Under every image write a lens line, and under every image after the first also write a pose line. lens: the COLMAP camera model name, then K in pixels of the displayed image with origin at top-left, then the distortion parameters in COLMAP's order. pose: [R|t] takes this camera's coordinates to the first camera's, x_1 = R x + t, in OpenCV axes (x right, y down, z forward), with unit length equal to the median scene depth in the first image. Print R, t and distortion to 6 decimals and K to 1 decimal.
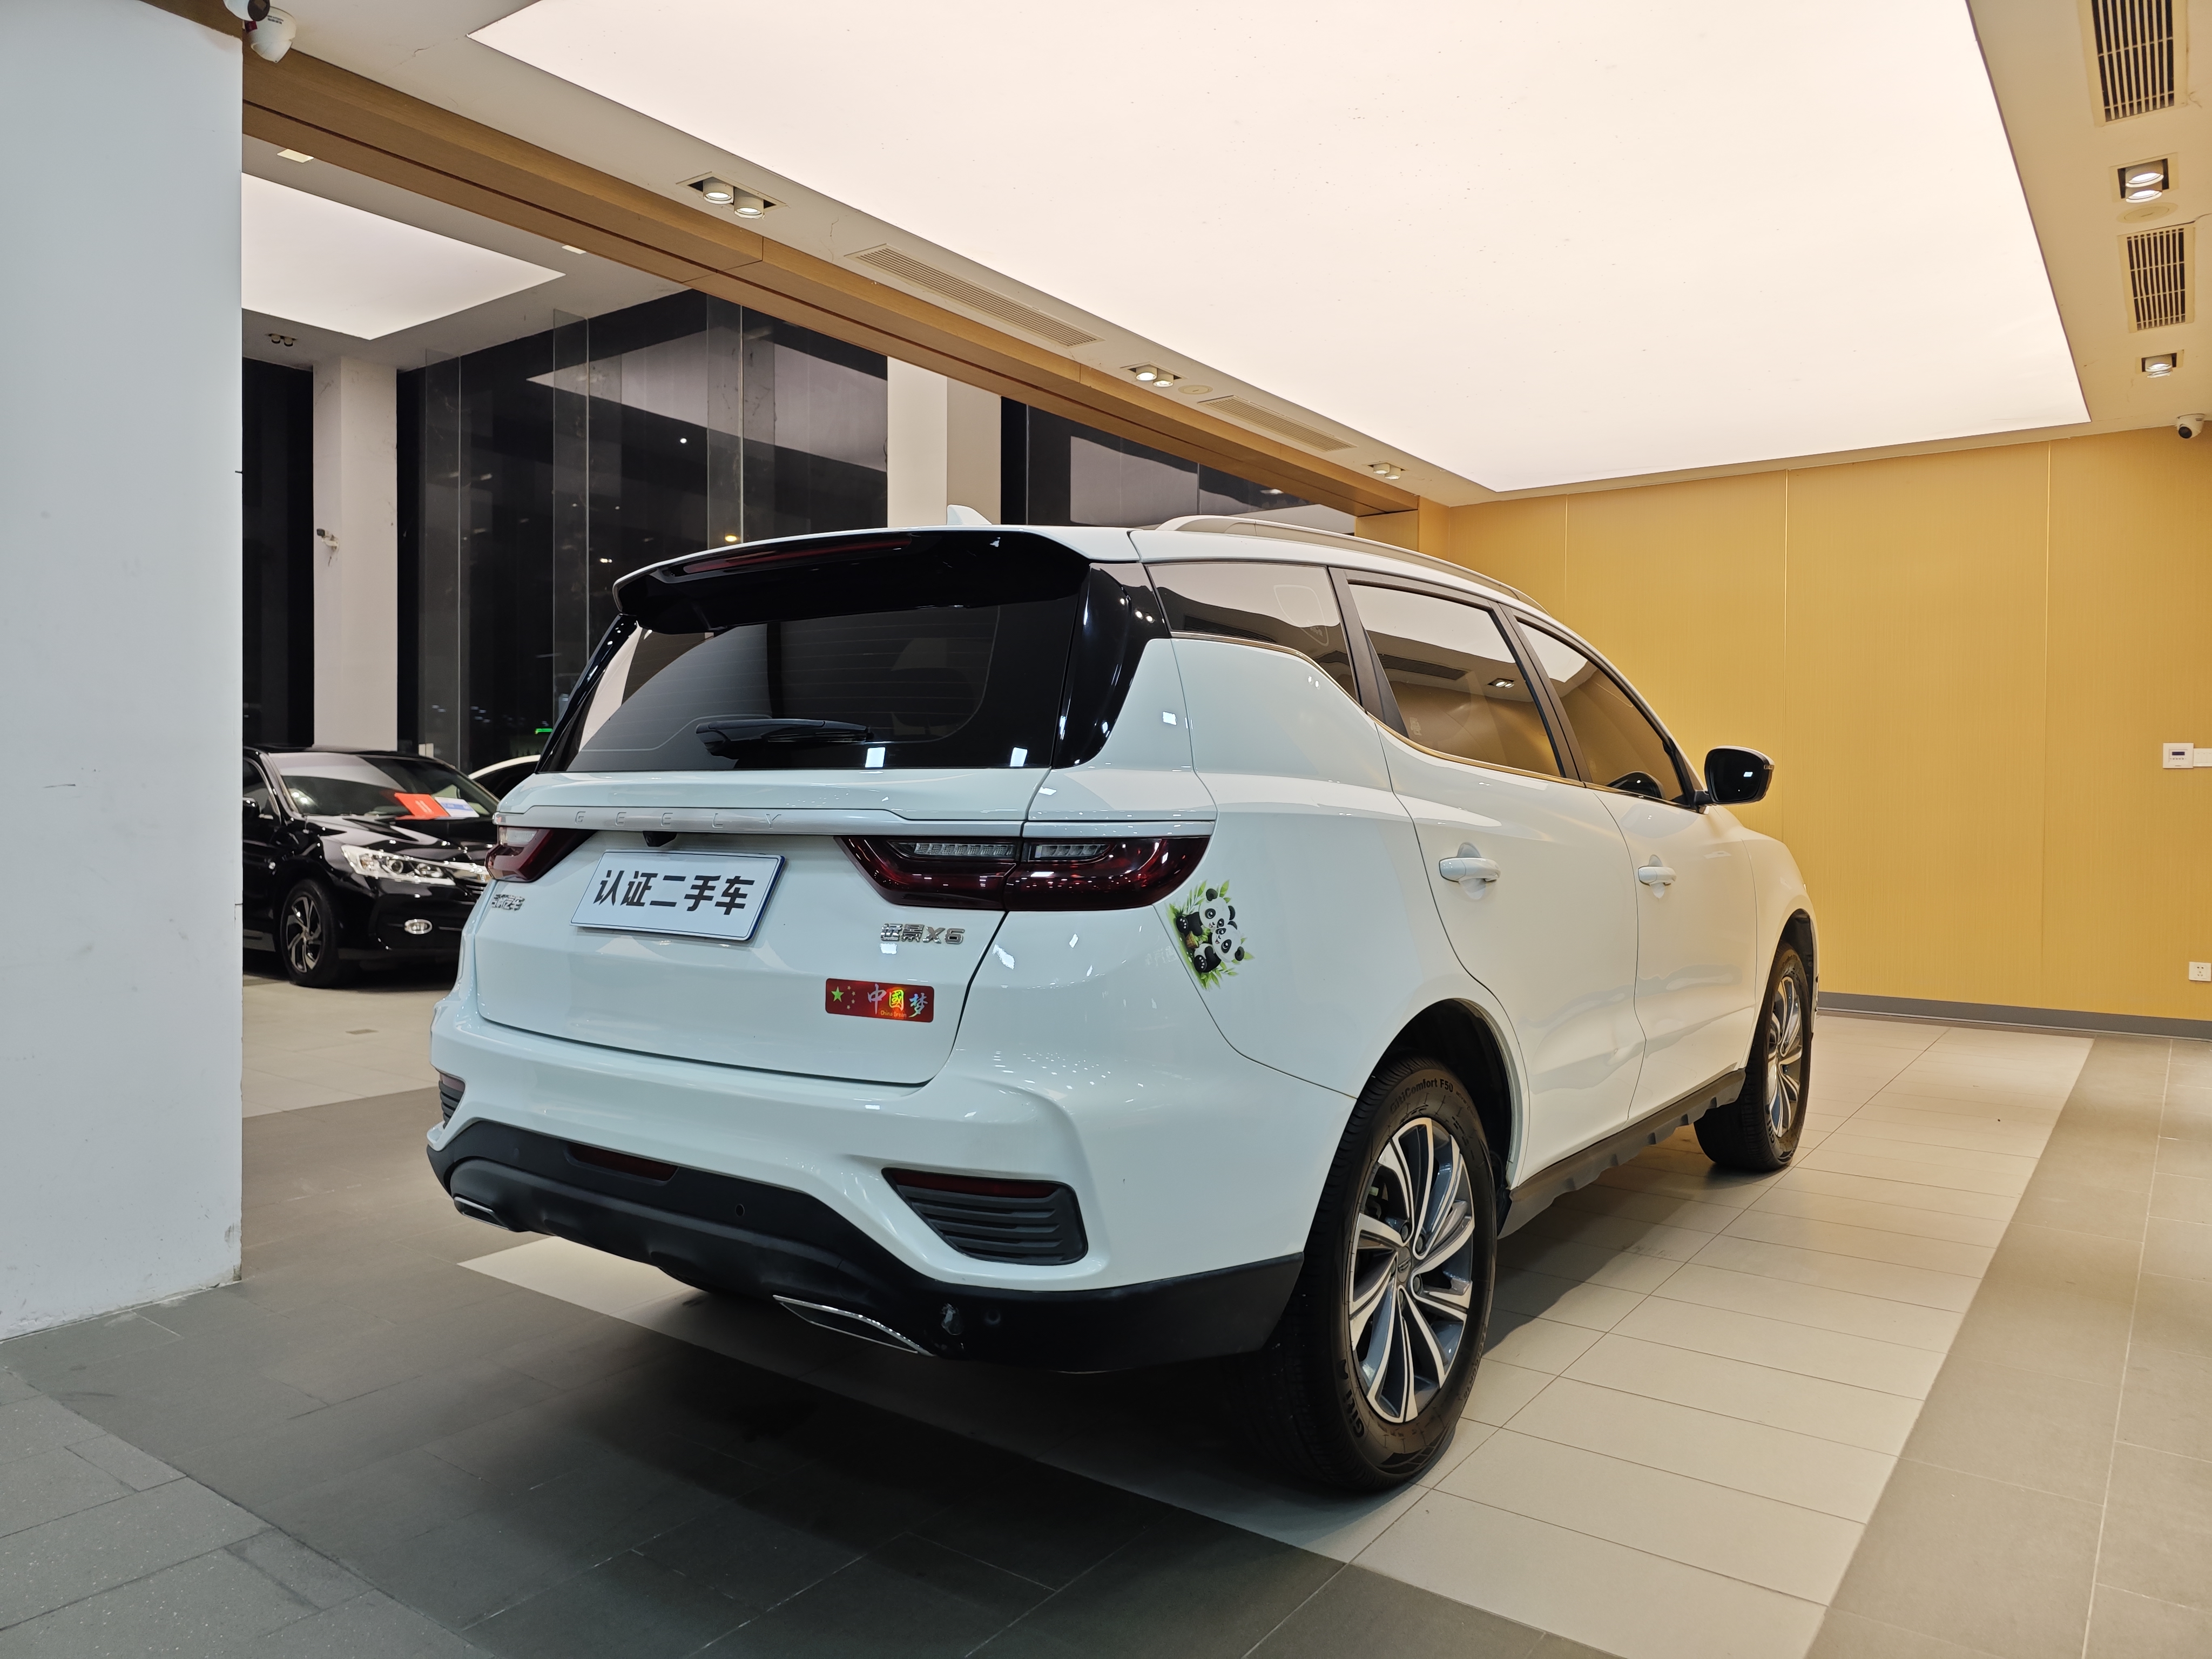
lens RADIAL K [[1526.3, 0, 1119.2], [0, 1526.3, 821.1], [0, 0, 1]] dist [0.023692, -0.031579]
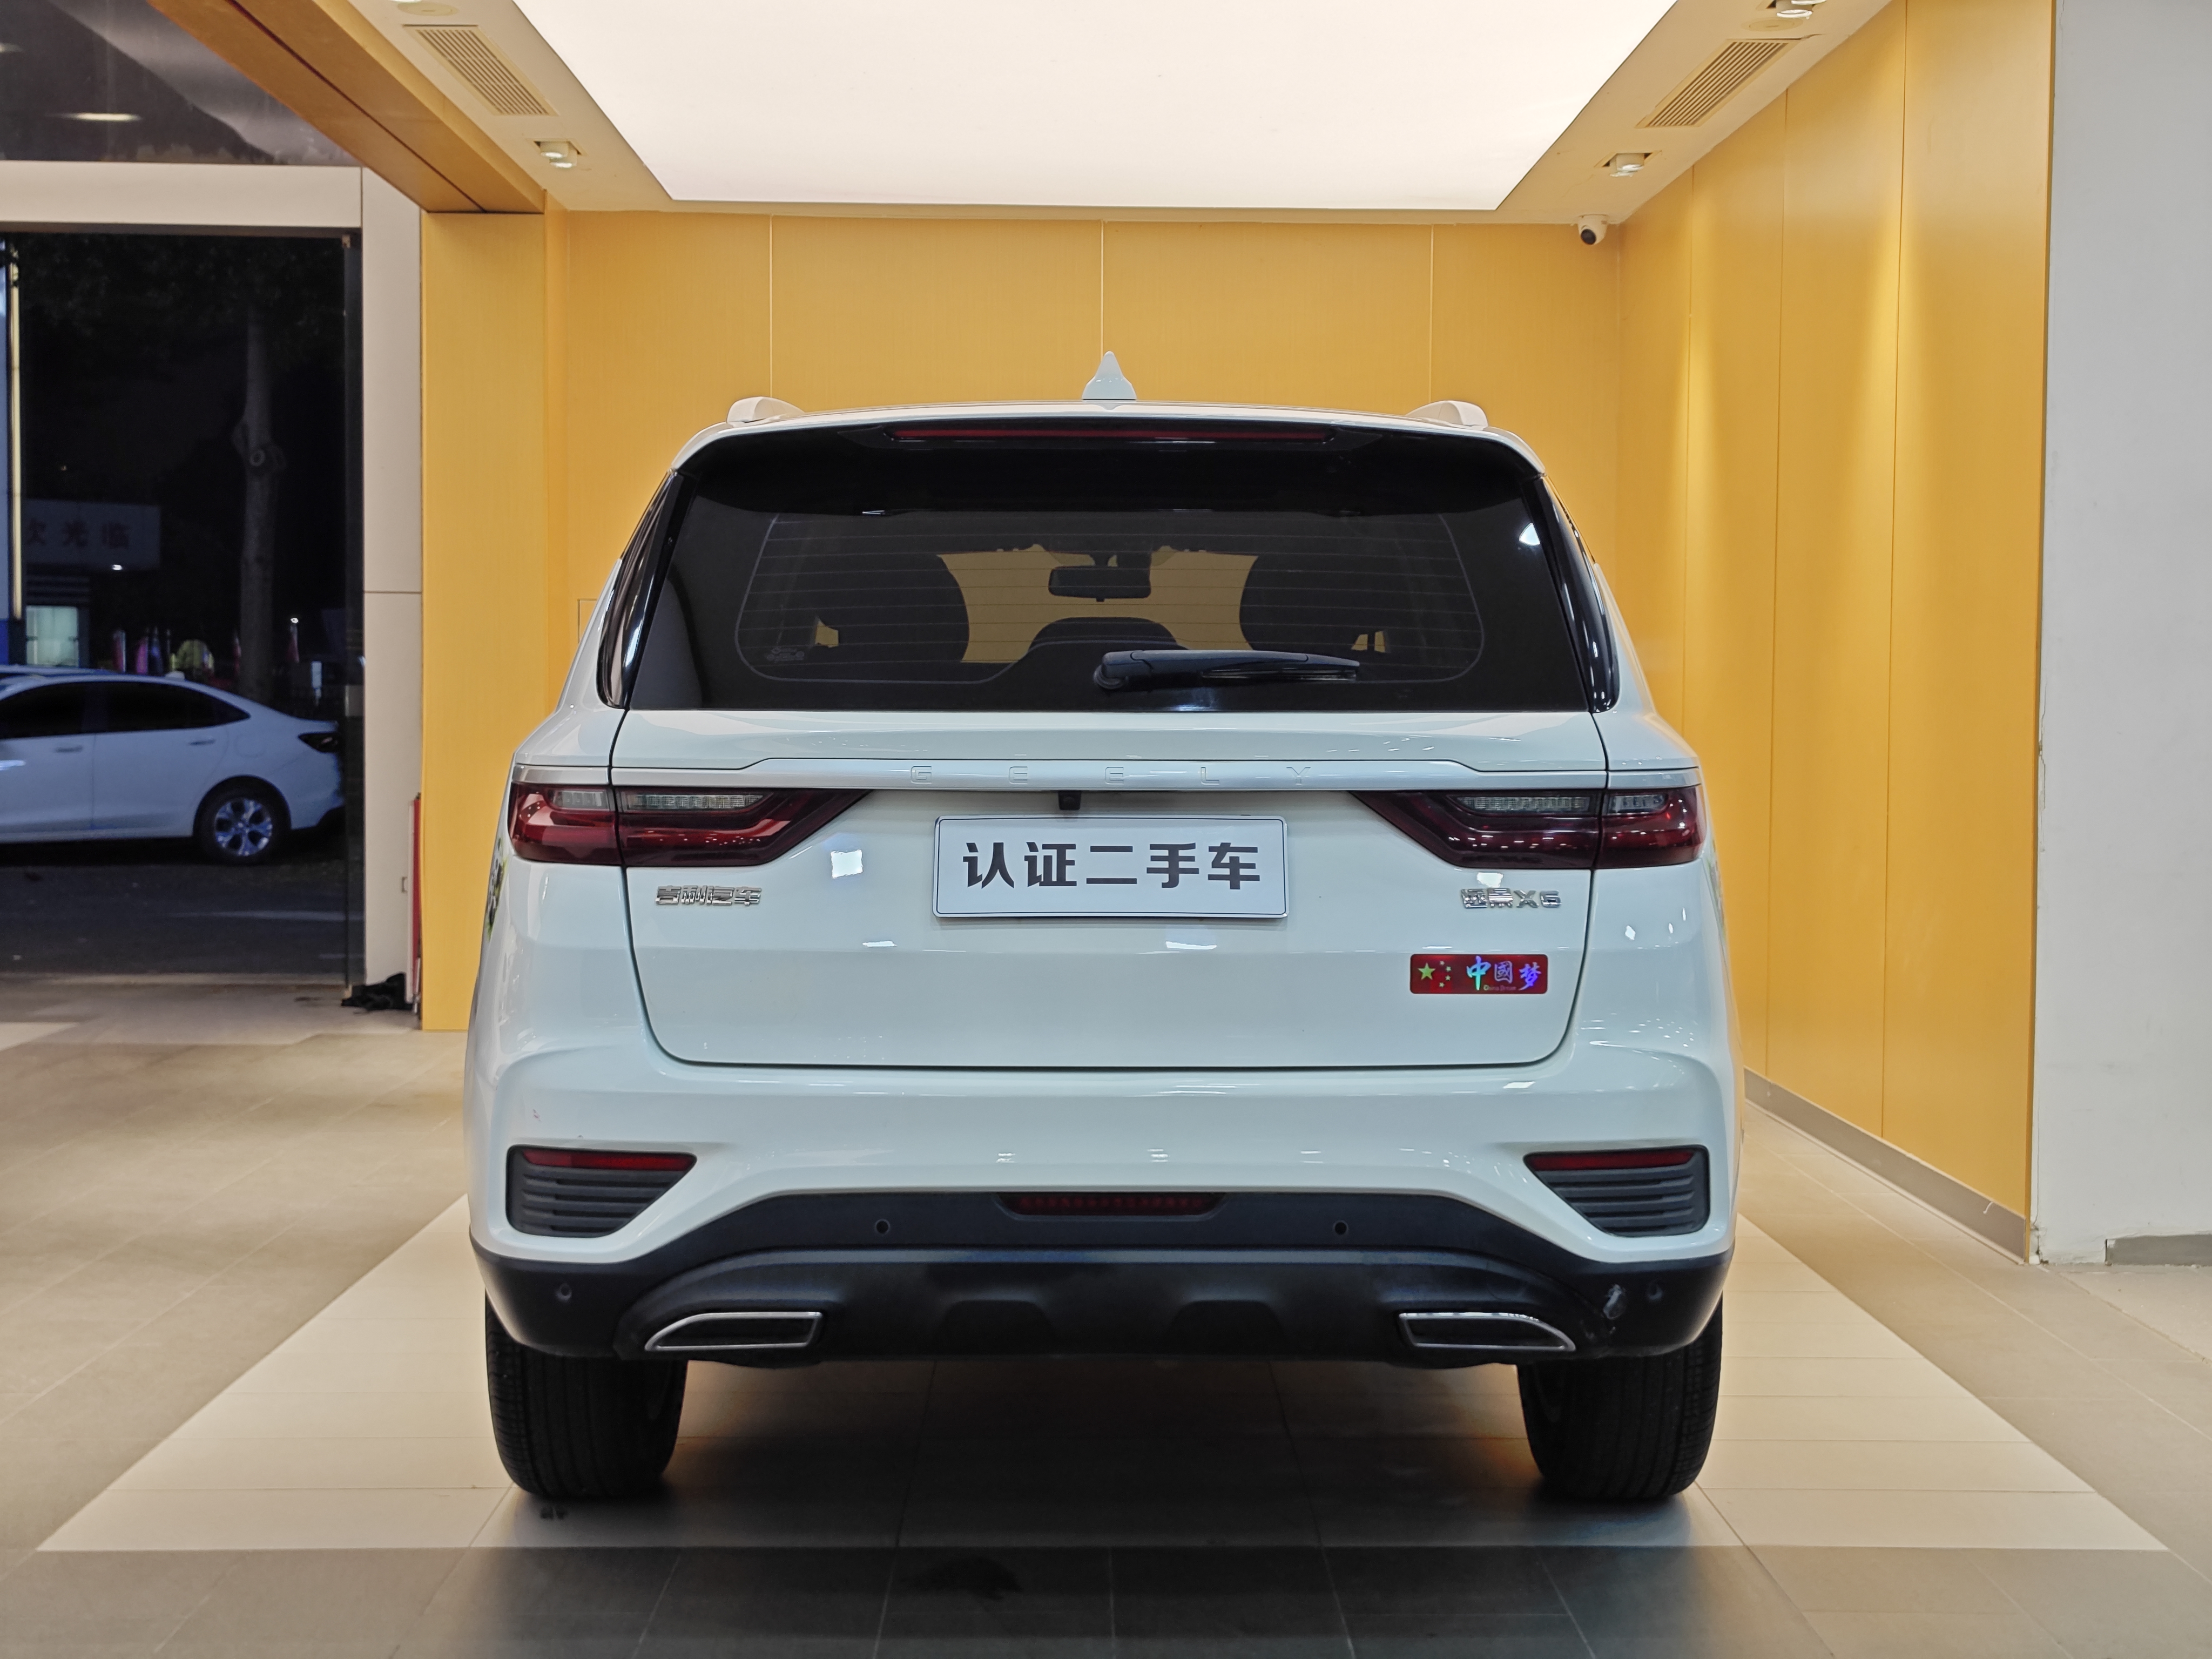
lens RADIAL K [[2979.4, 0, 1106.0], [0, 2979.4, 829.5], [0, 0, 1]] dist [0.172426, -0.756820]
pose [[0.802436, -0.027754, 0.596092, -1.354526], [0.007849, 0.999322, 0.035963, -0.031653], [-0.596686, -0.024179, 0.802110, -0.268014]]
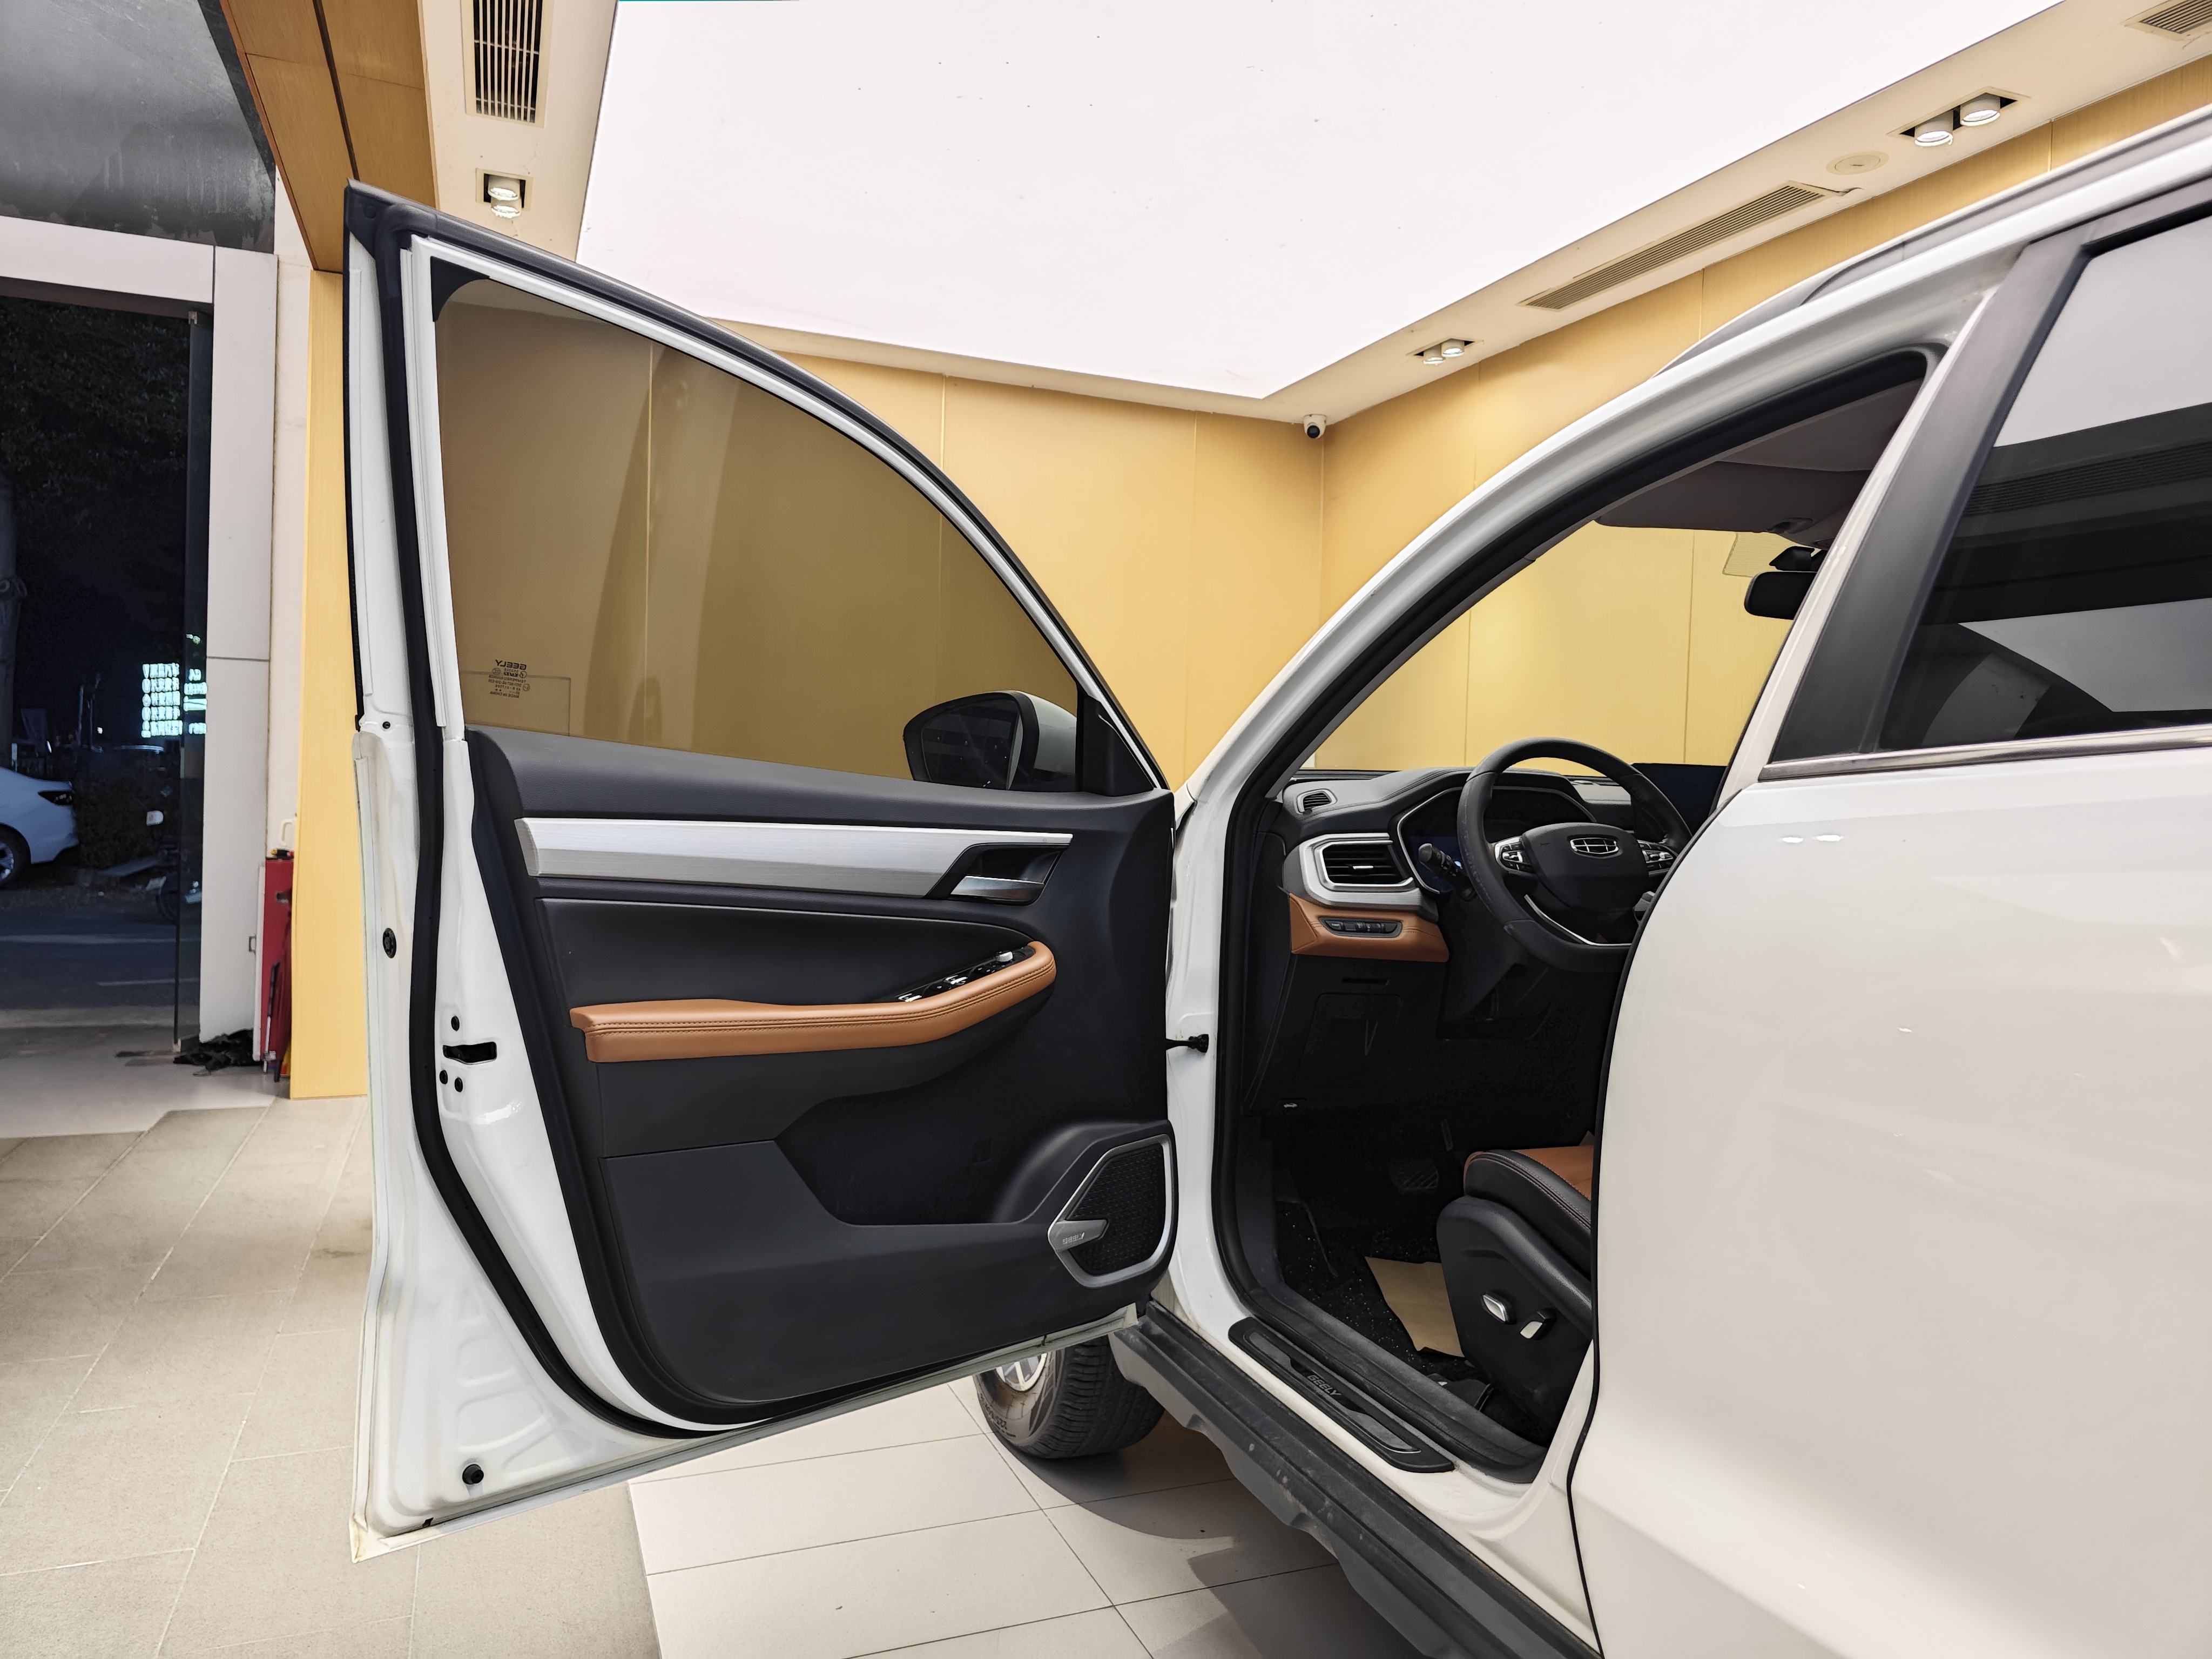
lens RADIAL K [[1526.3, 0, 1119.2], [0, 1526.3, 821.1], [0, 0, 1]] dist [0.023692, -0.031579]
pose [[0.526001, -0.006769, 0.850457, -0.735723], [-0.011163, 0.999827, 0.014863, -0.032550], [-0.850411, -0.017312, 0.525834, 1.875759]]
